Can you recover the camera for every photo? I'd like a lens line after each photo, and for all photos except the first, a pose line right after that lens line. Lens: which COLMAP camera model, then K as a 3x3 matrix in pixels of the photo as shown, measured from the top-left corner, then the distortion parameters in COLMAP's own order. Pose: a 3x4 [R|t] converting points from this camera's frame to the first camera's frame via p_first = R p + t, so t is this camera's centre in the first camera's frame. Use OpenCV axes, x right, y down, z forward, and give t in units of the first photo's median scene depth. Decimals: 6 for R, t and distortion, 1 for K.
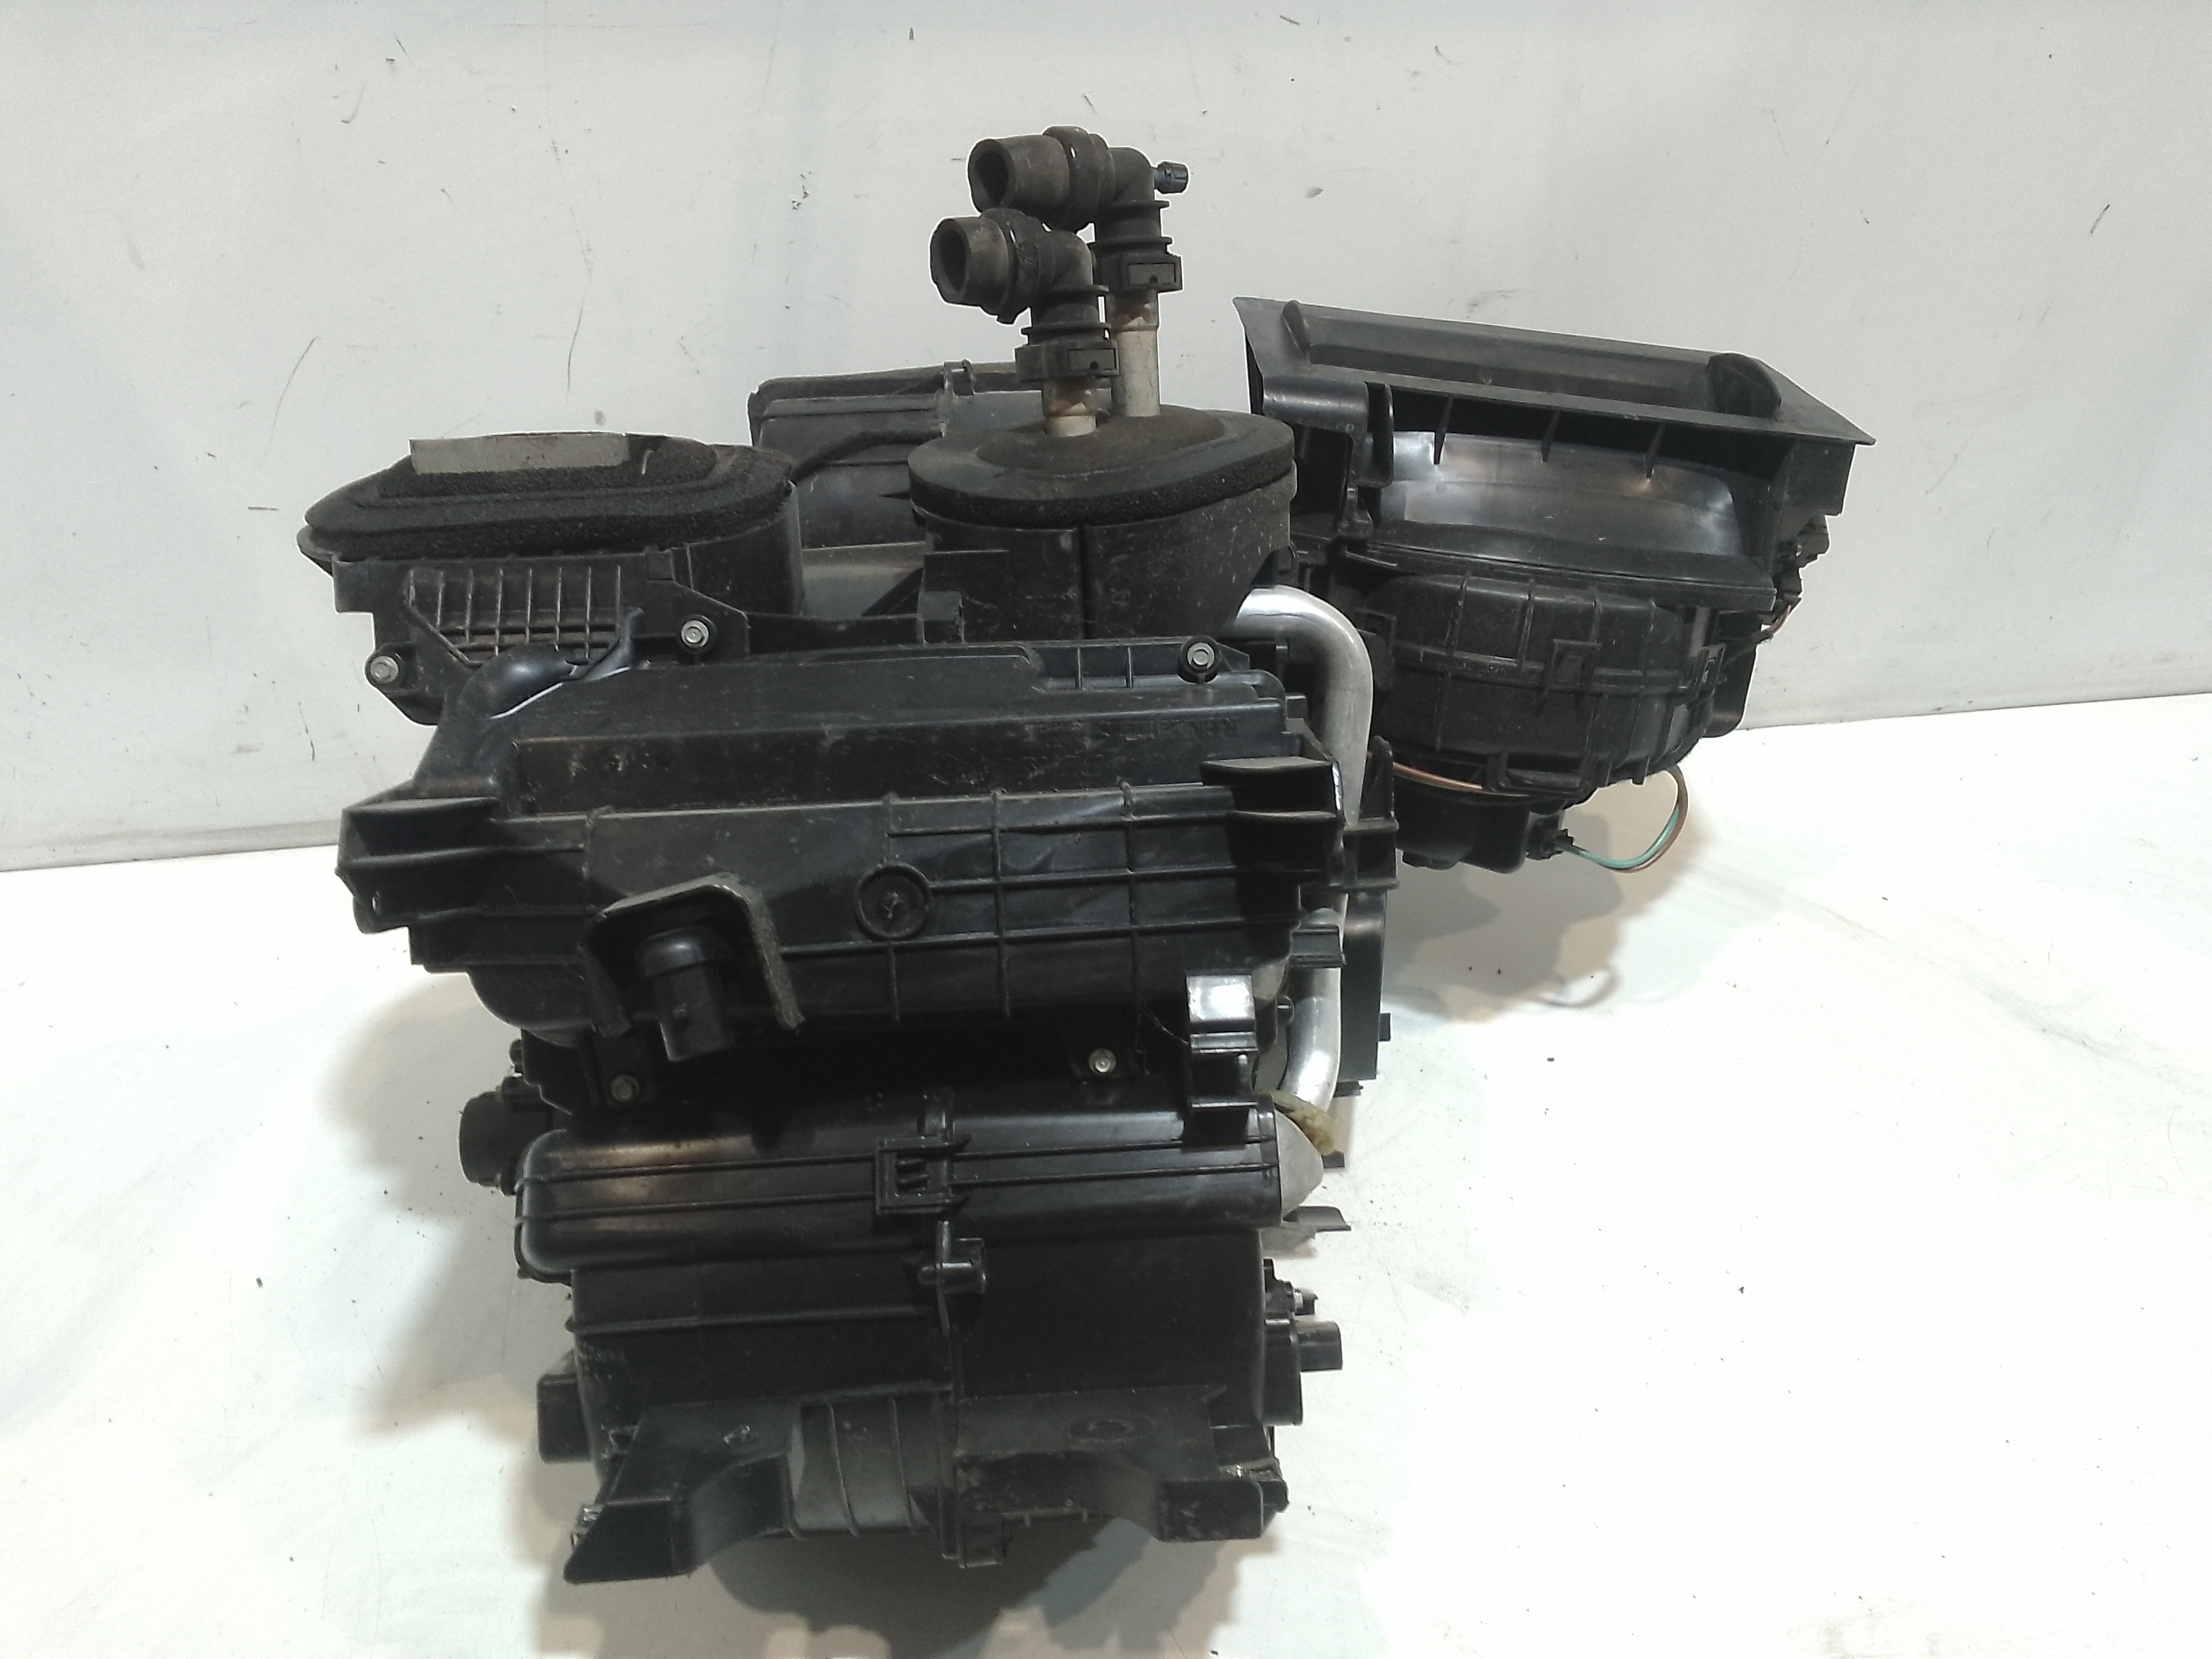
lens RADIAL K [[1764.6, 0, 1106.5], [0, 1764.6, 832.1], [0, 0, 1]] dist [0.048600, -0.079254]
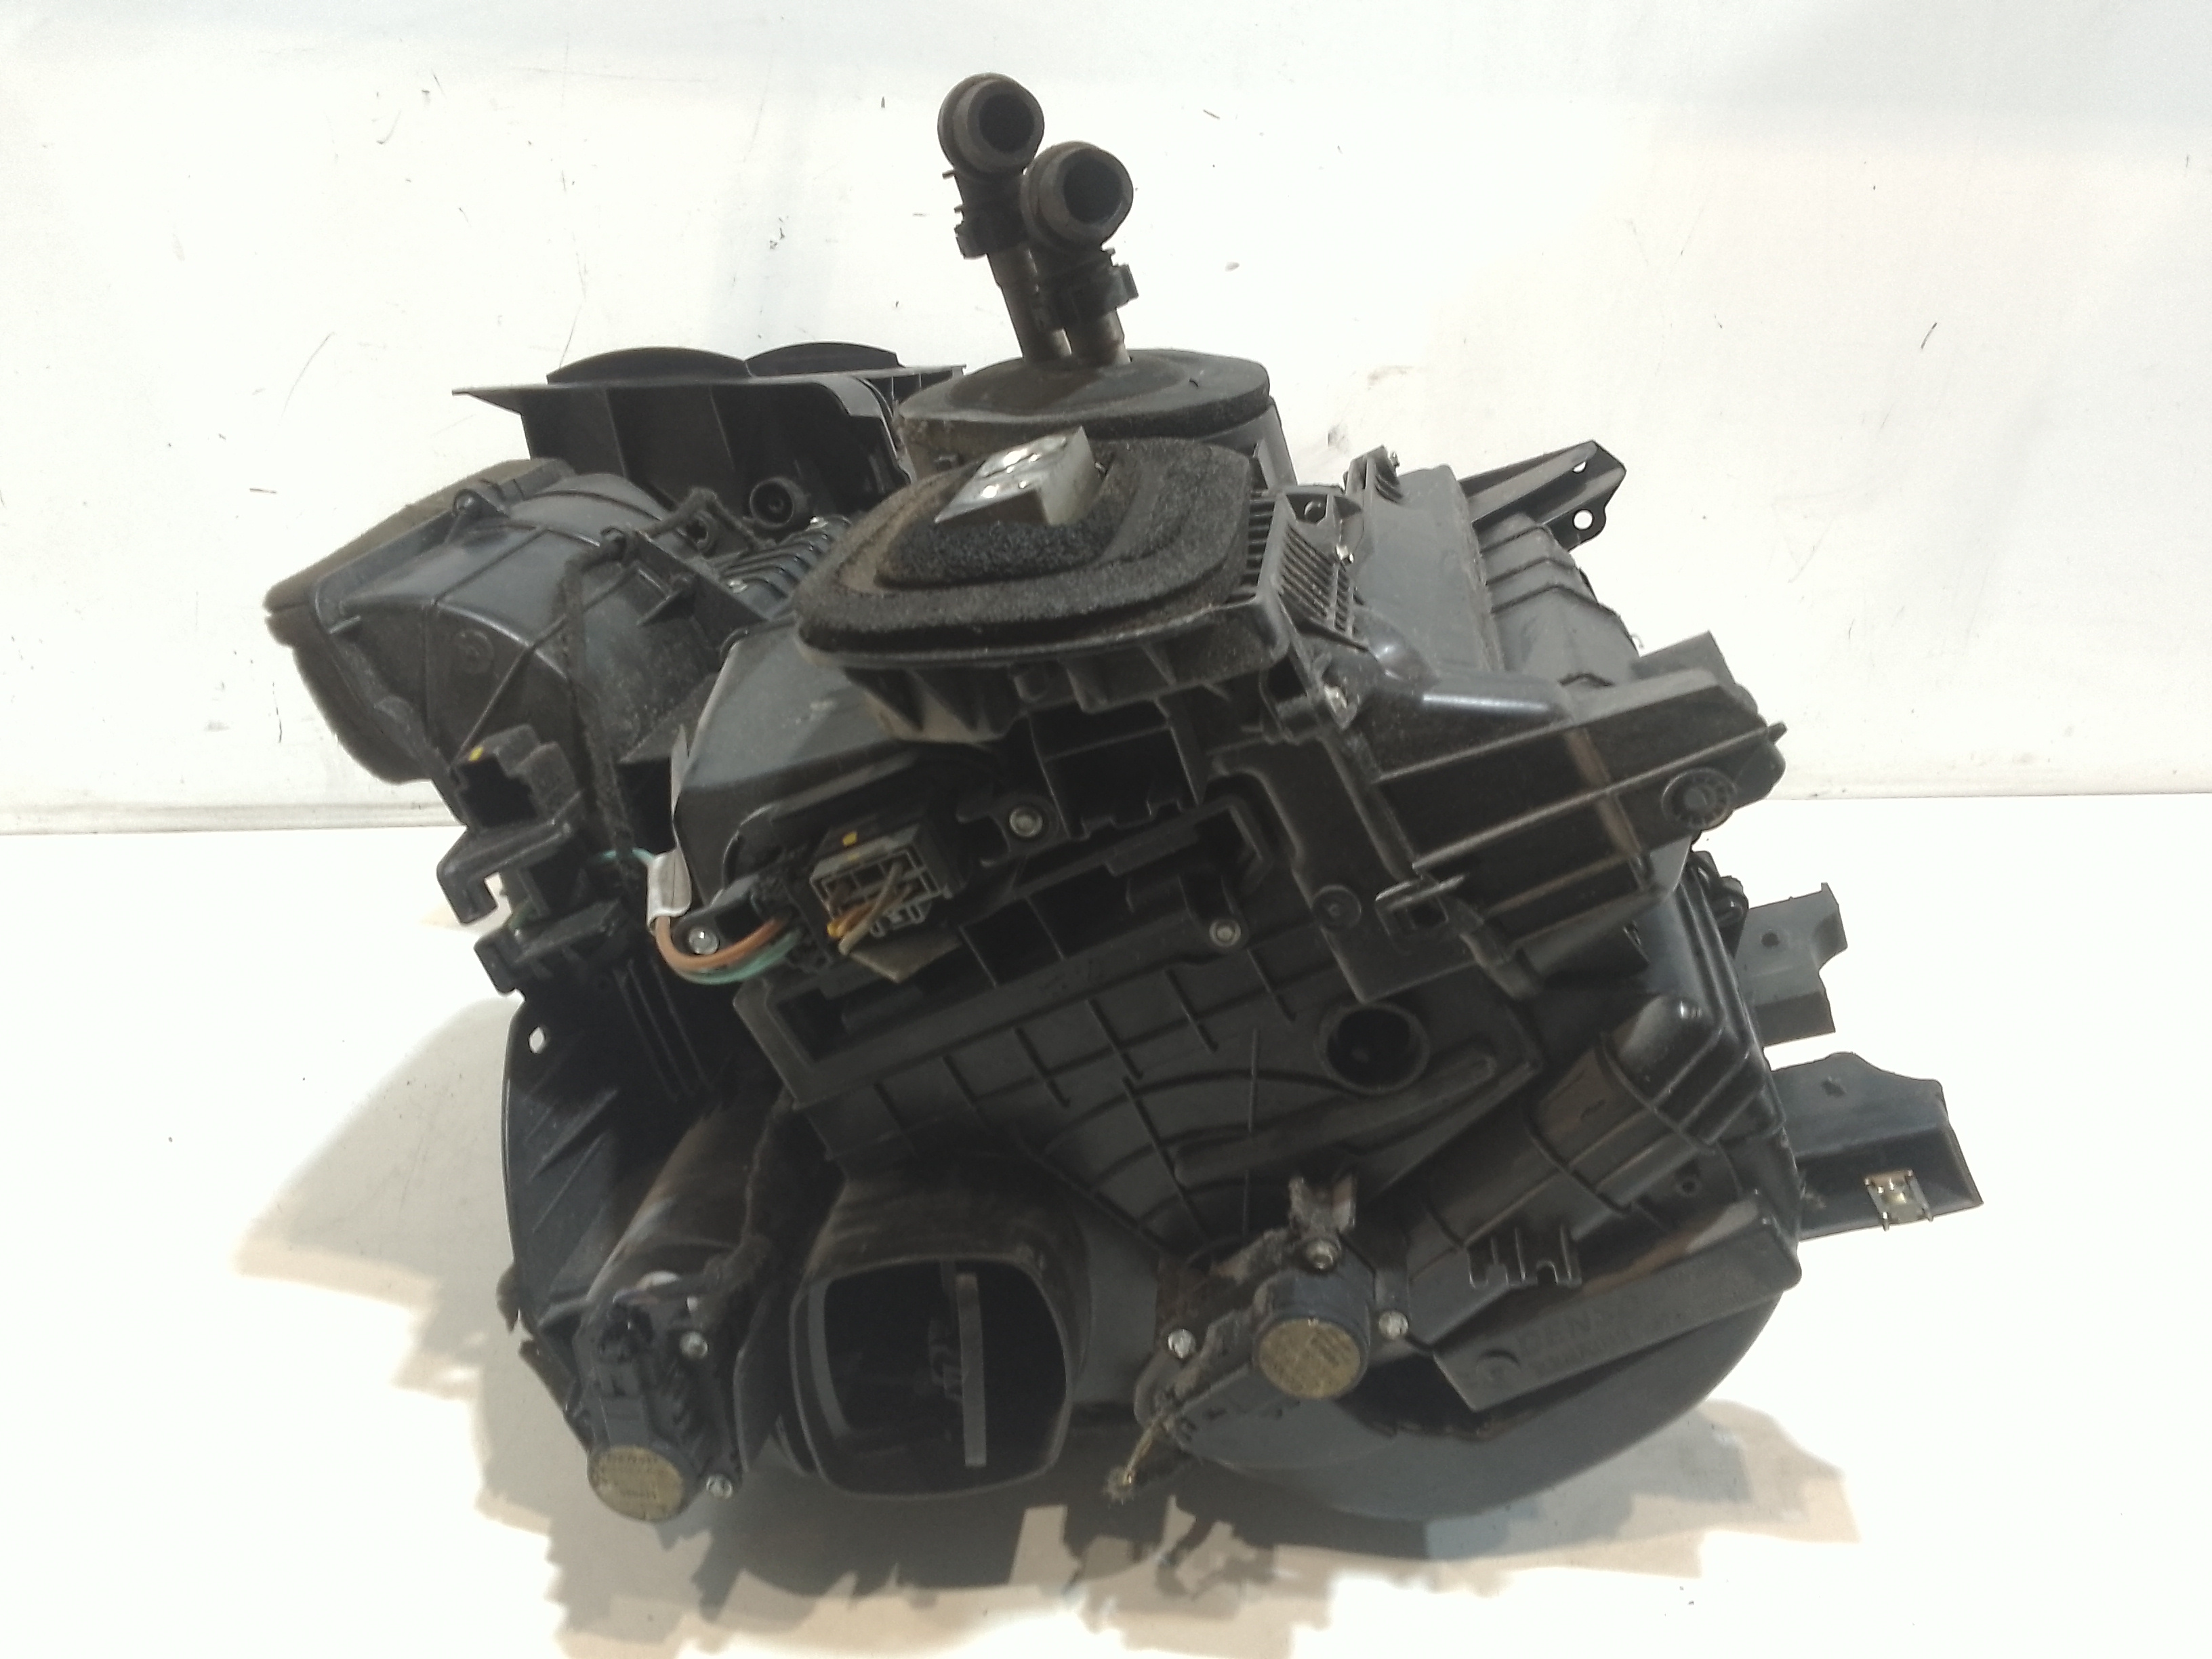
lens RADIAL K [[1764.6, 0, 1106.1], [0, 1764.6, 813.1], [0, 0, 1]] dist [0.048600, -0.079254]
pose [[0.999134, 0.036452, 0.020054, 0.043244], [-0.031963, 0.981094, -0.190877, 0.328569], [-0.026633, 0.190070, 0.981409, -0.072354]]
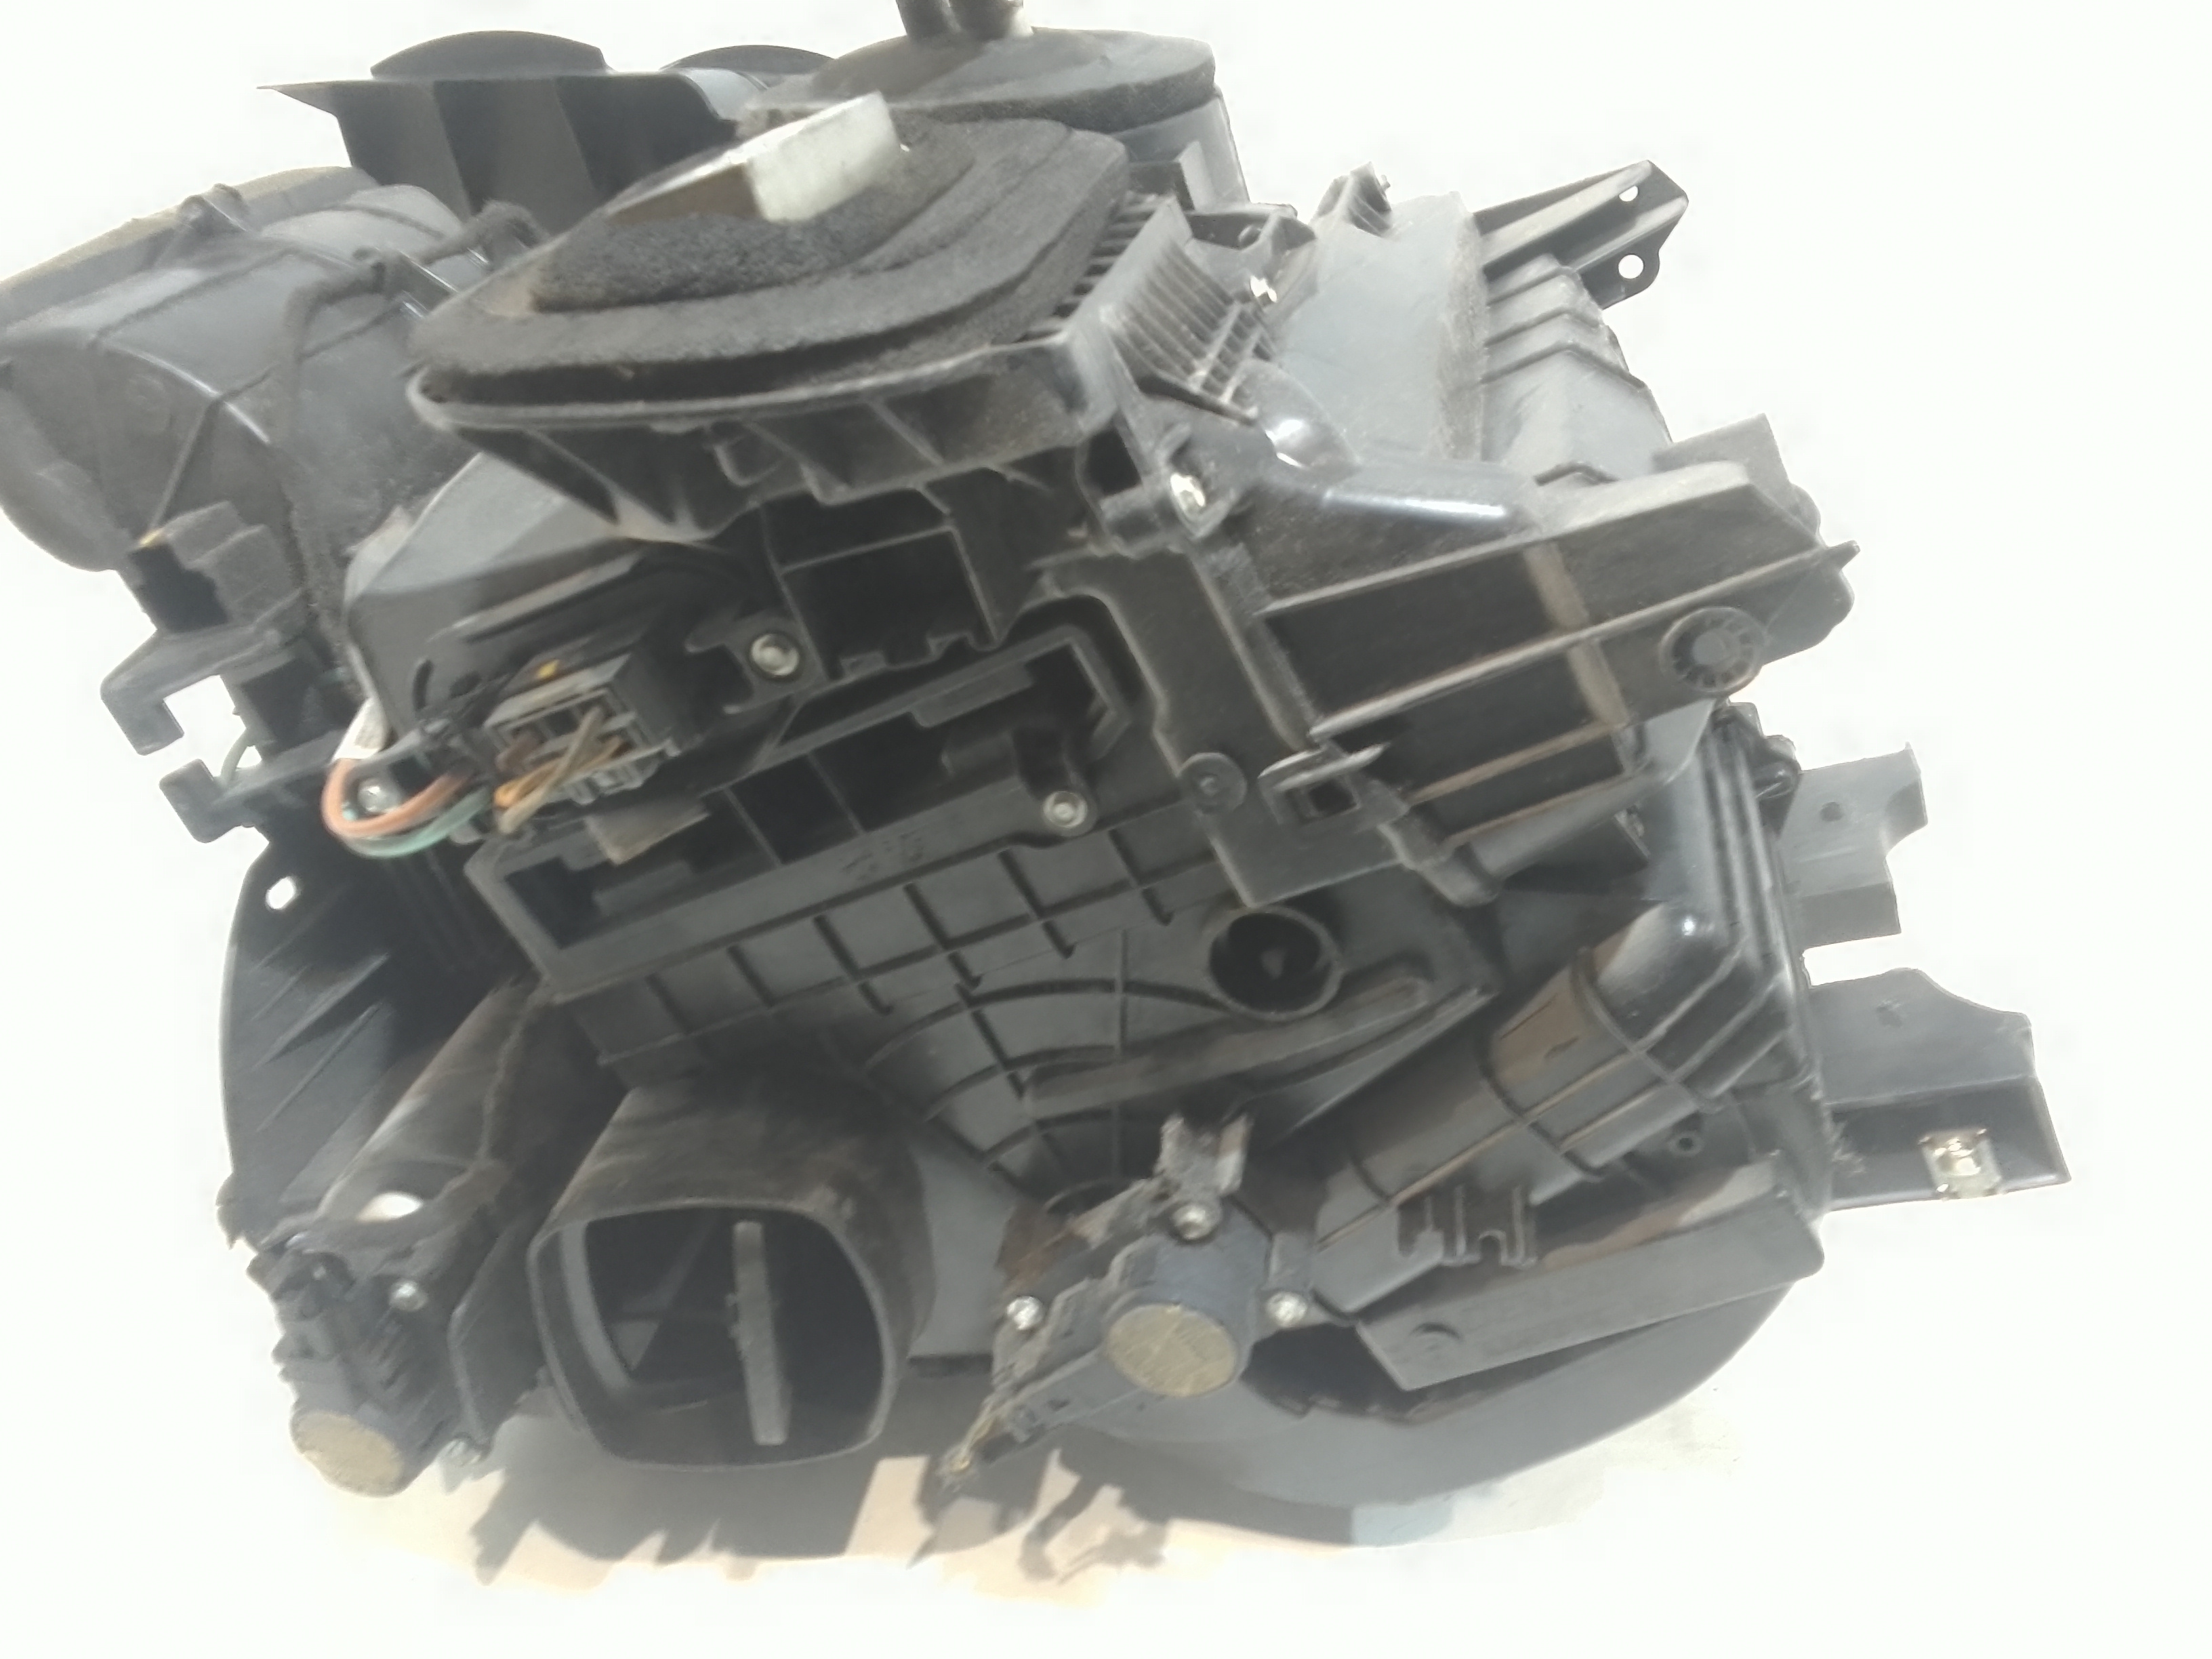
lens RADIAL K [[1764.6, 0, 1116.1], [0, 1764.6, 827.2], [0, 0, 1]] dist [0.048600, -0.079254]
pose [[0.997663, 0.065885, -0.018110, 0.146857], [-0.066951, 0.995542, -0.066432, 0.269357], [0.013652, 0.067489, 0.997627, 0.136830]]
